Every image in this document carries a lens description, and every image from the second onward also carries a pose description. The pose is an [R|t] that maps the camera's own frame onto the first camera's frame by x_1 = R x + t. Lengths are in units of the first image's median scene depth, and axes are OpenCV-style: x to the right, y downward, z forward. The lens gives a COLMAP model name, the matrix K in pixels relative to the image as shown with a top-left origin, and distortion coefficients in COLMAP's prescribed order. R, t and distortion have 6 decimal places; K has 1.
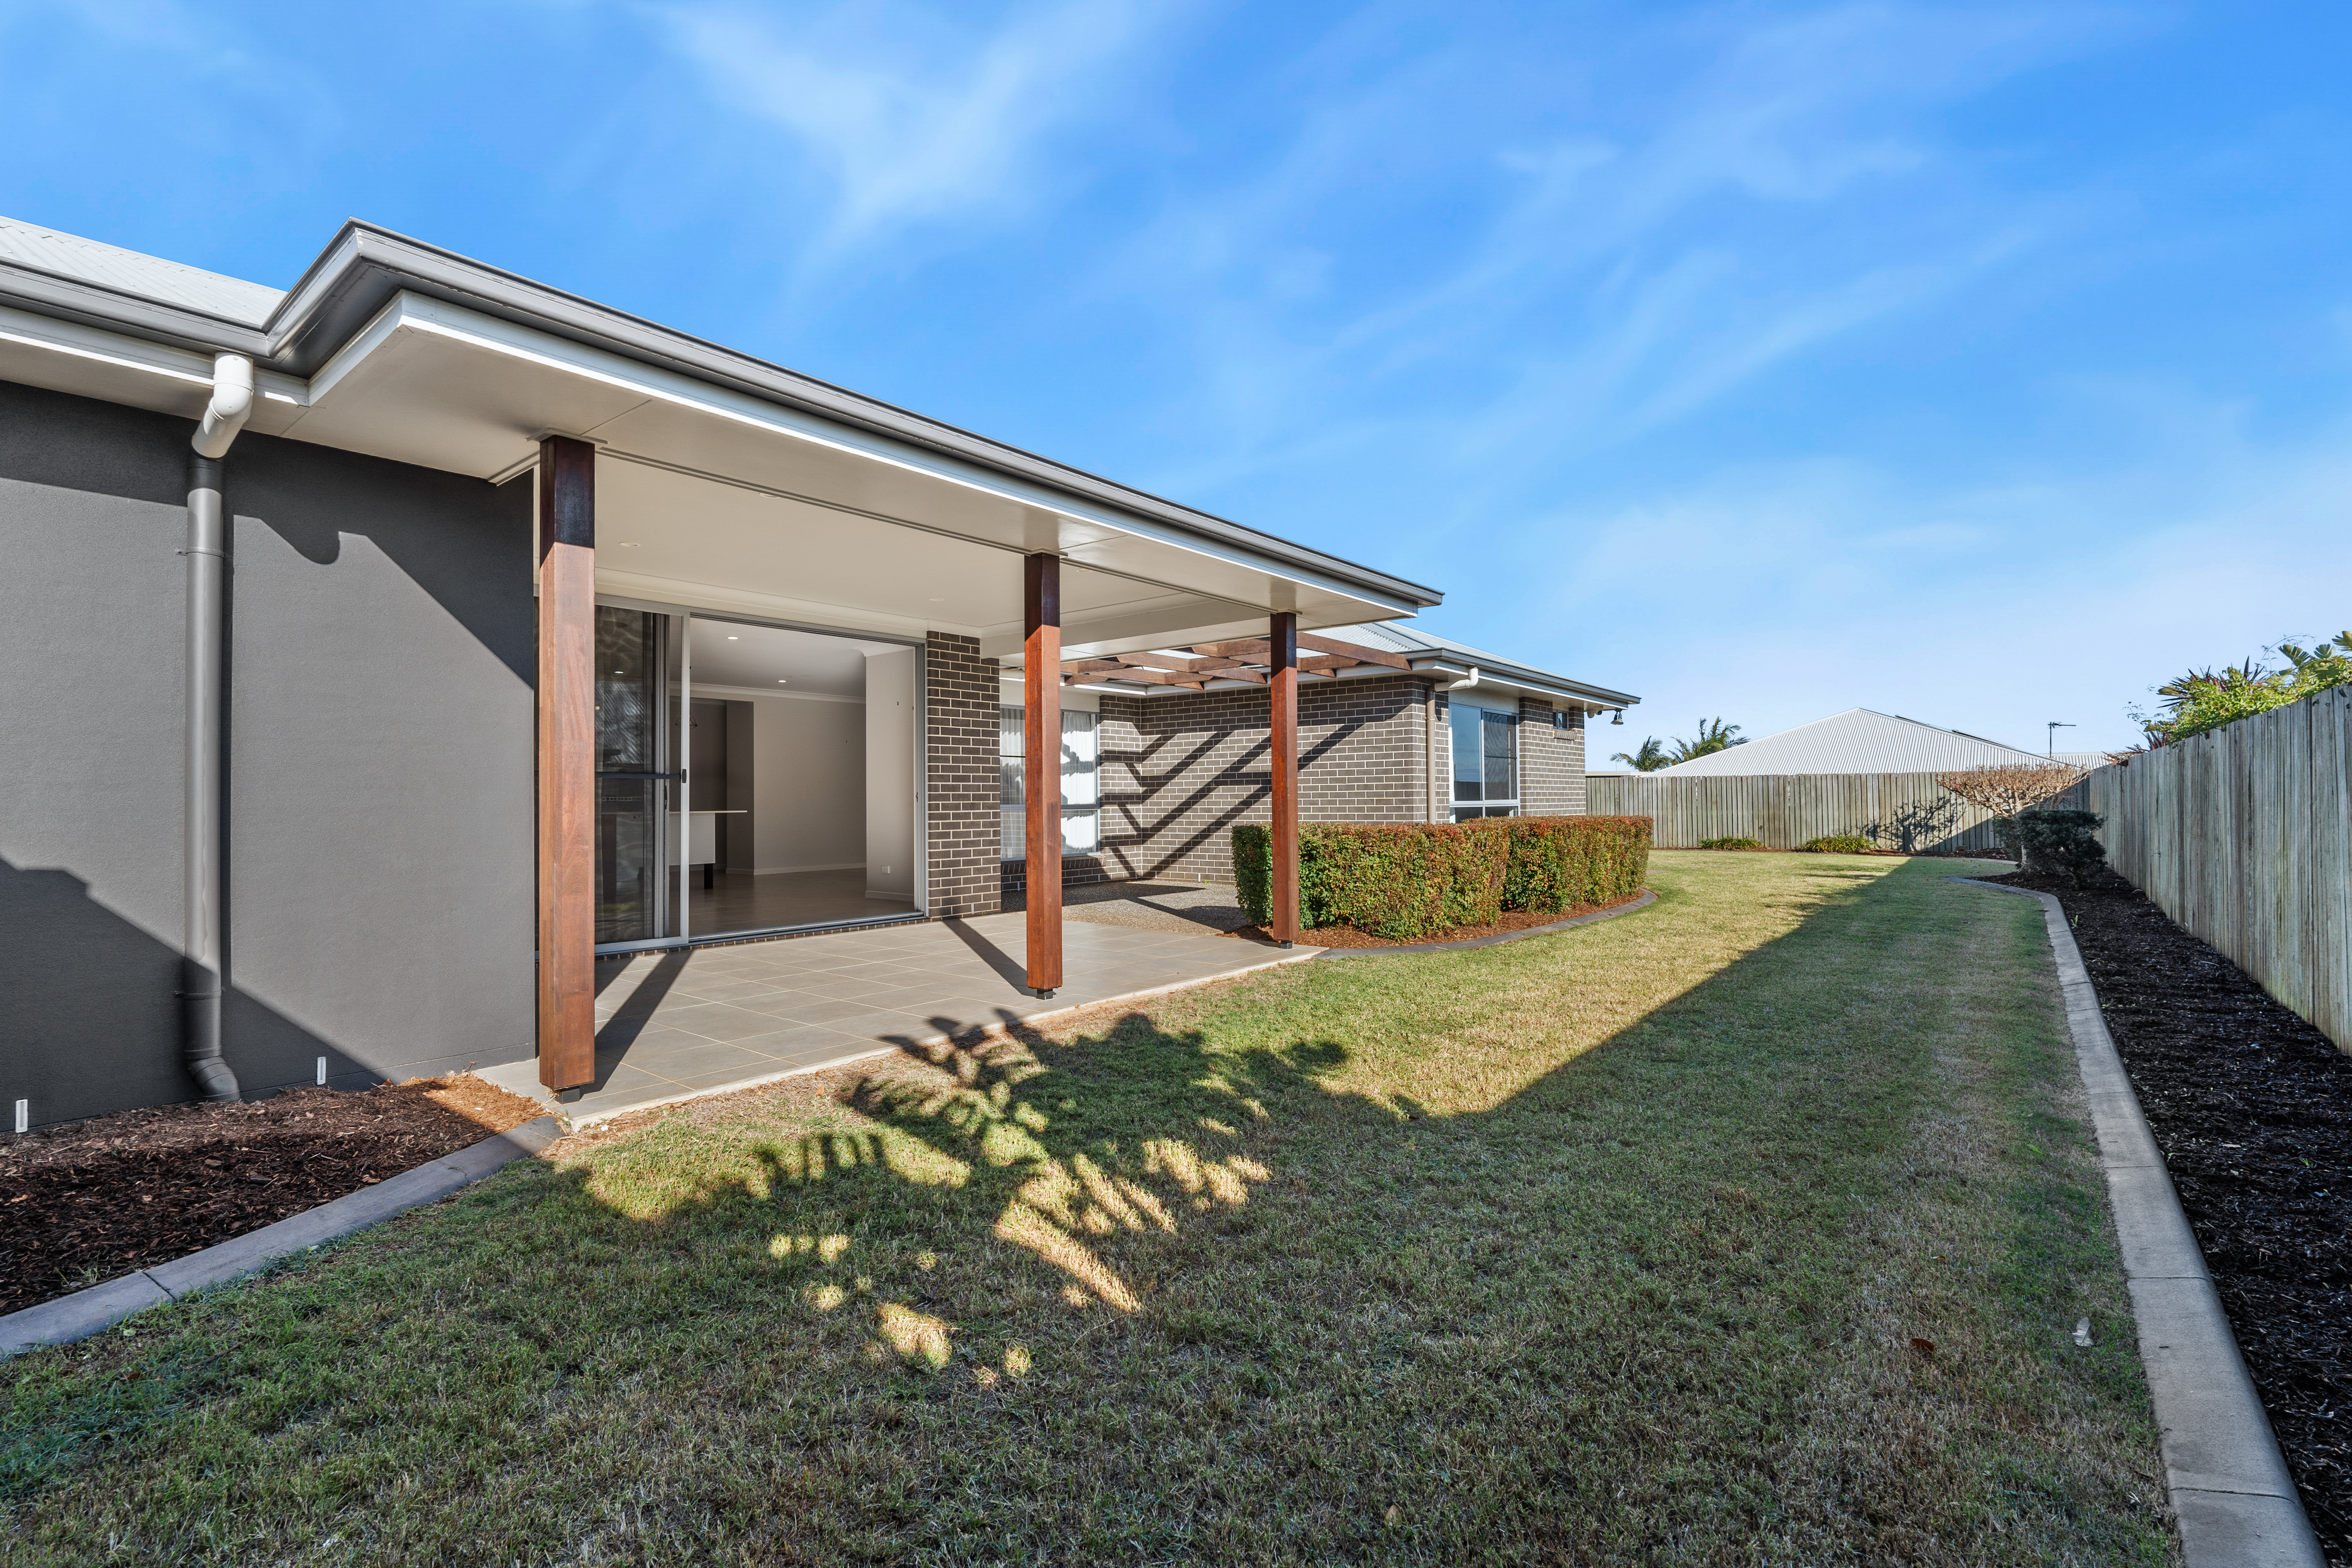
lens RADIAL K [[1106.1, 0, 1179.7], [0, 1106.1, 788.6], [0, 0, 1]] dist [-0.009591, -0.000620]
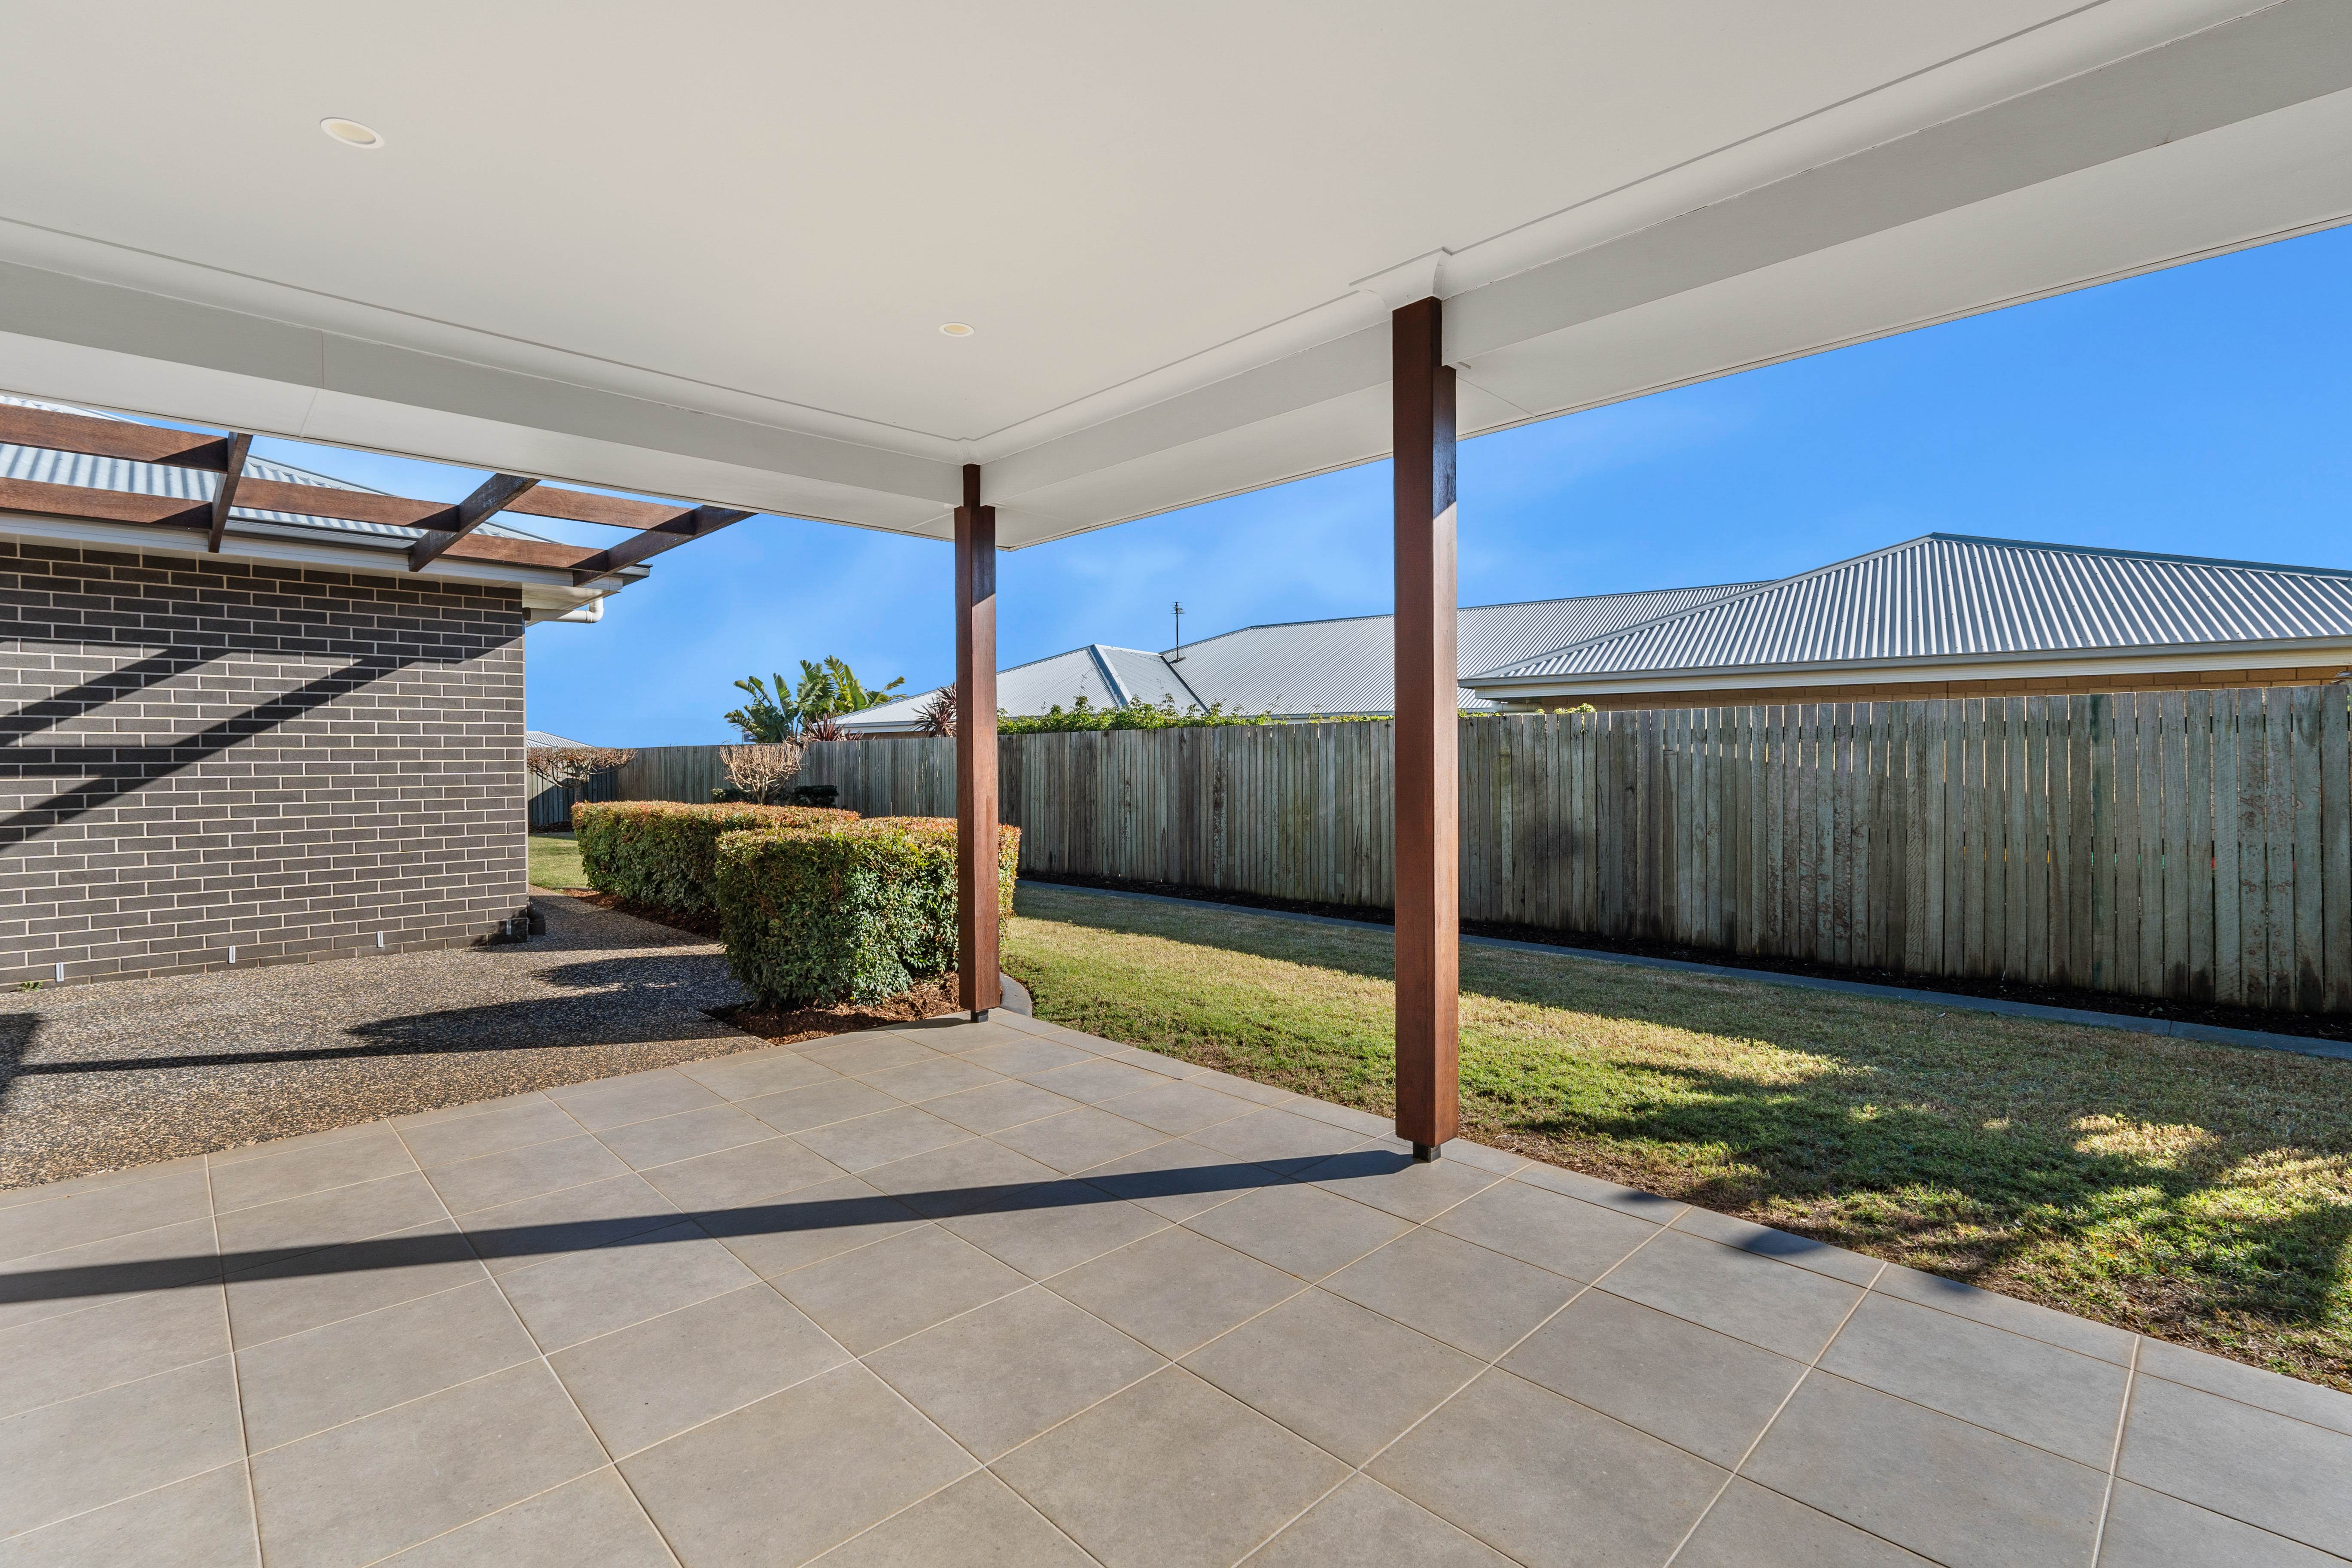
lens RADIAL K [[1060.8, 0, 1180.9], [0, 1060.8, 769.8], [0, 0, 1]] dist [-0.000979, -0.000313]
pose [[0.124863, -0.002792, 0.992170, -0.300897], [-0.006179, 0.999974, 0.003592, -0.004105], [-0.992155, -0.006580, 0.124842, 0.482295]]
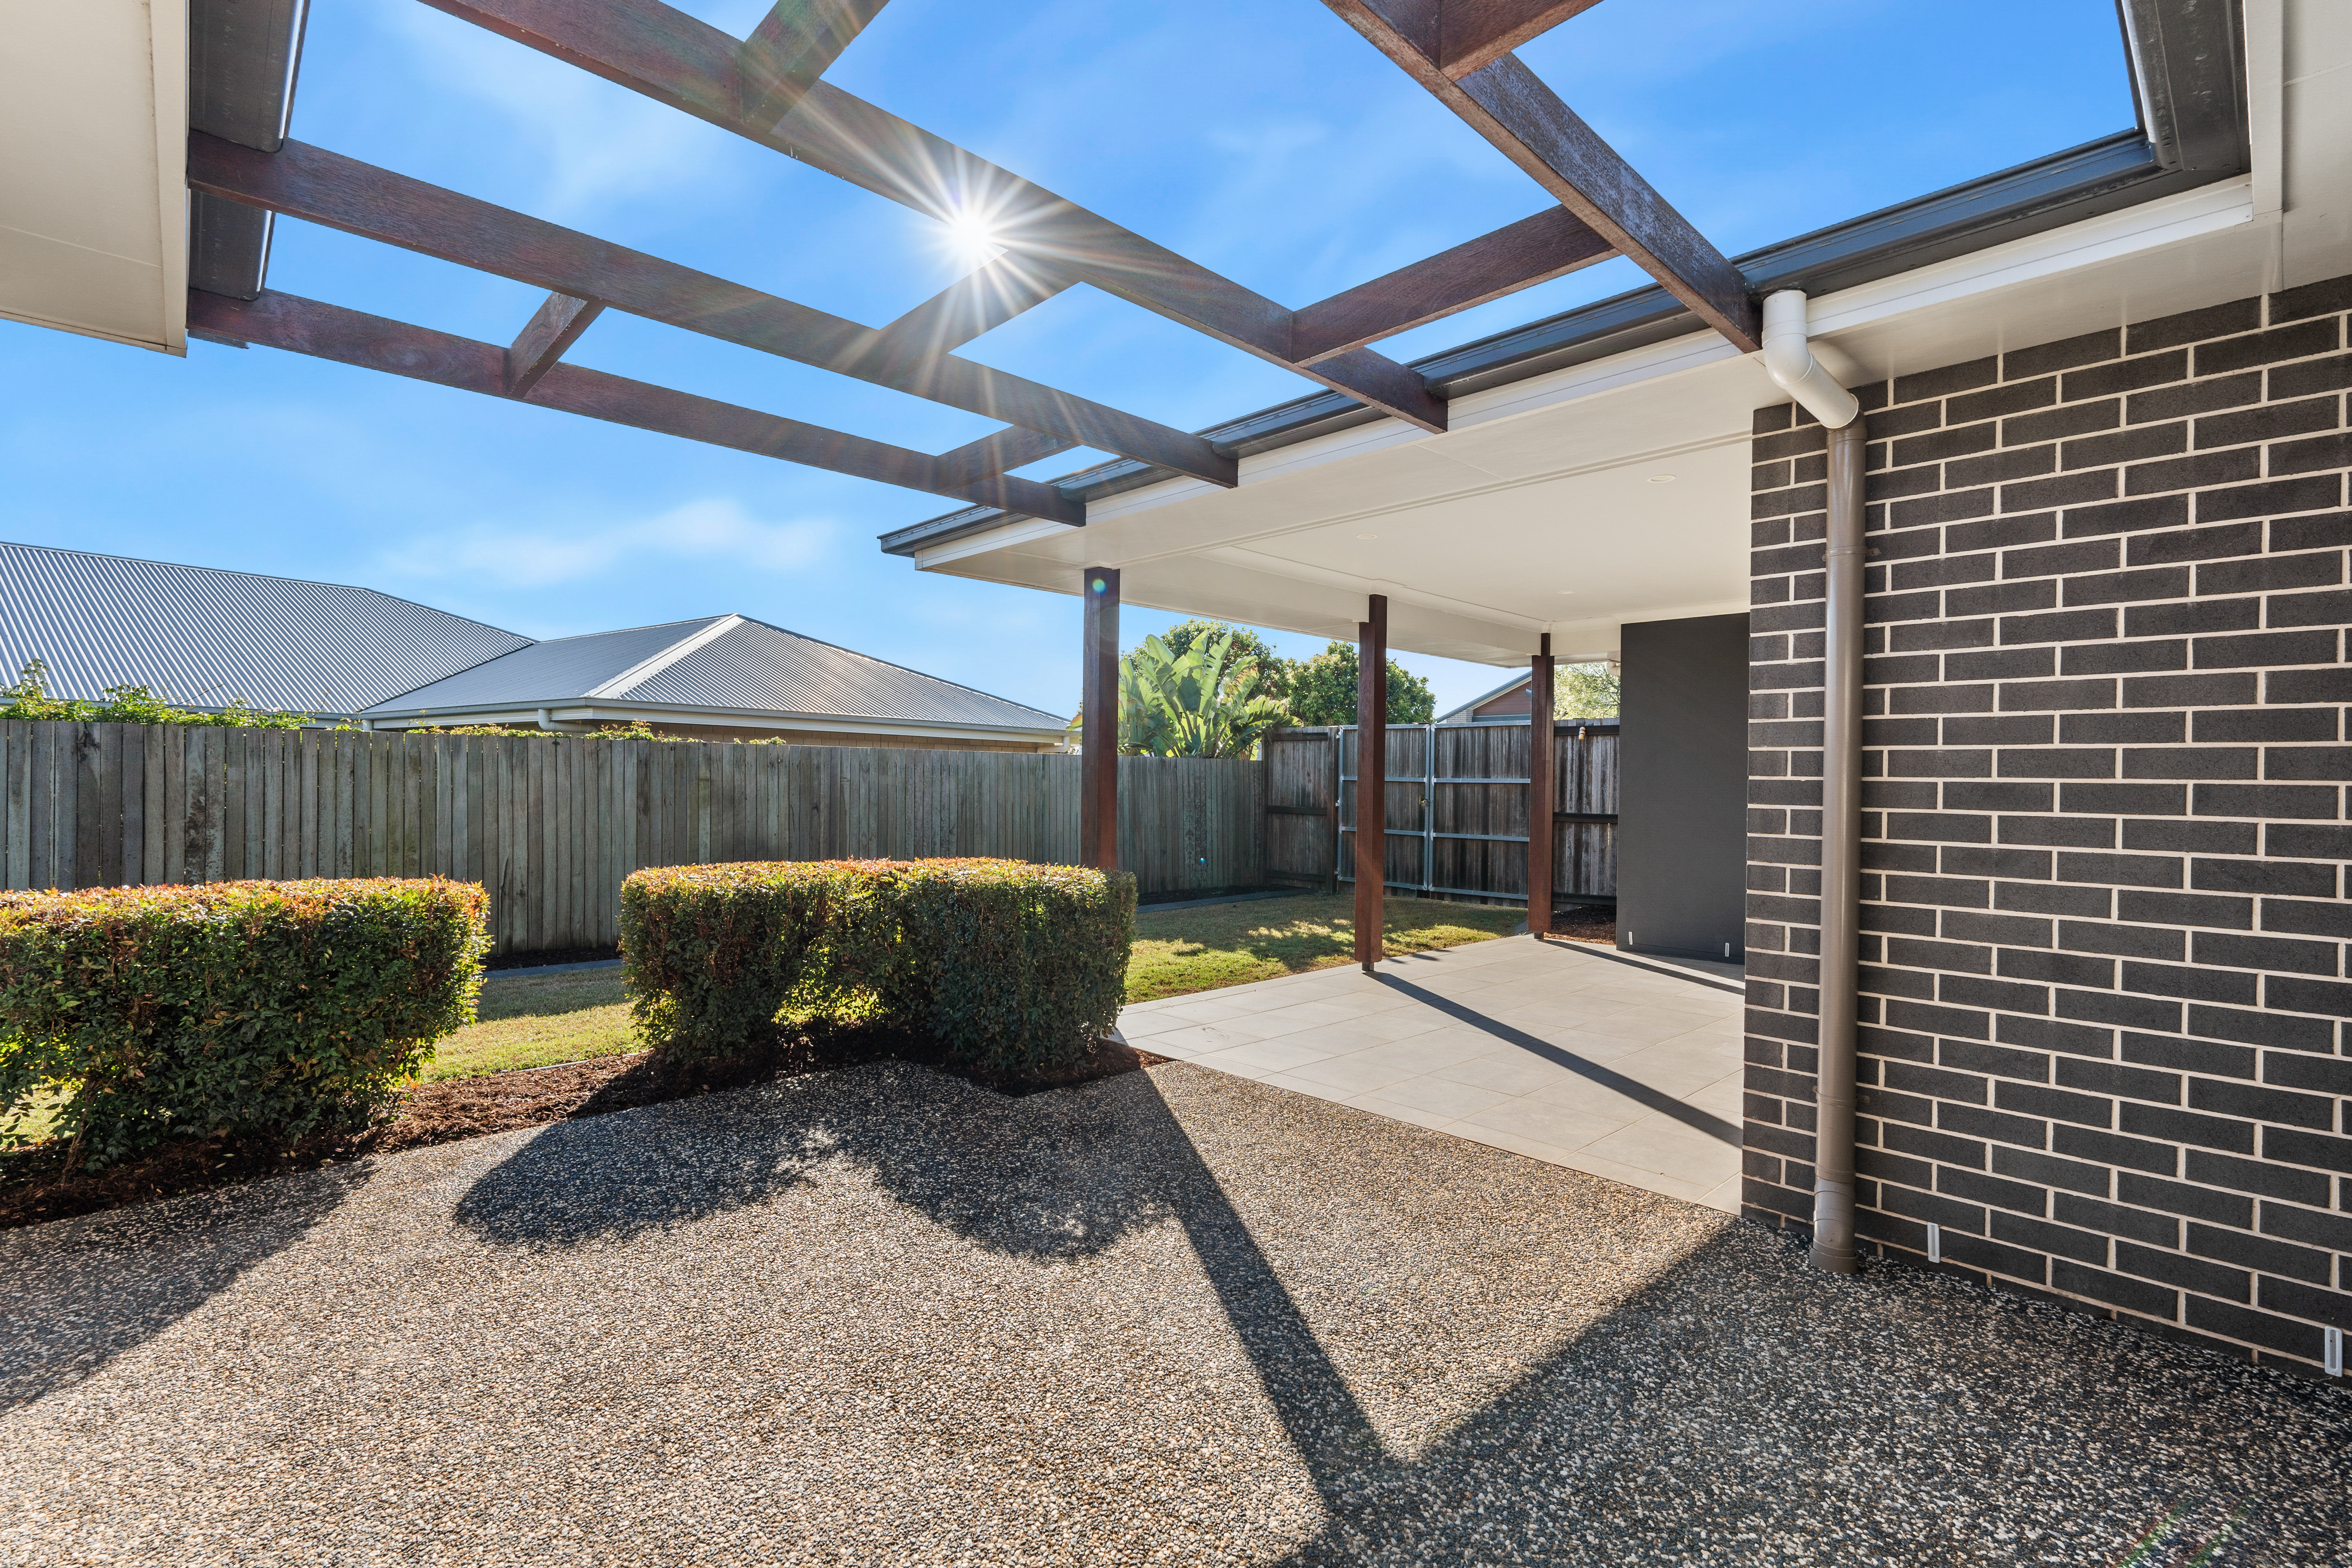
lens RADIAL K [[1060.8, 0, 1175.8], [0, 1060.8, 784.7], [0, 0, 1]] dist [-0.000979, -0.000313]
pose [[-0.987790, -0.014301, 0.155133, -0.038885], [-0.014361, 0.999897, 0.000737, -0.013400], [-0.155127, -0.001500, -0.987893, 1.006817]]
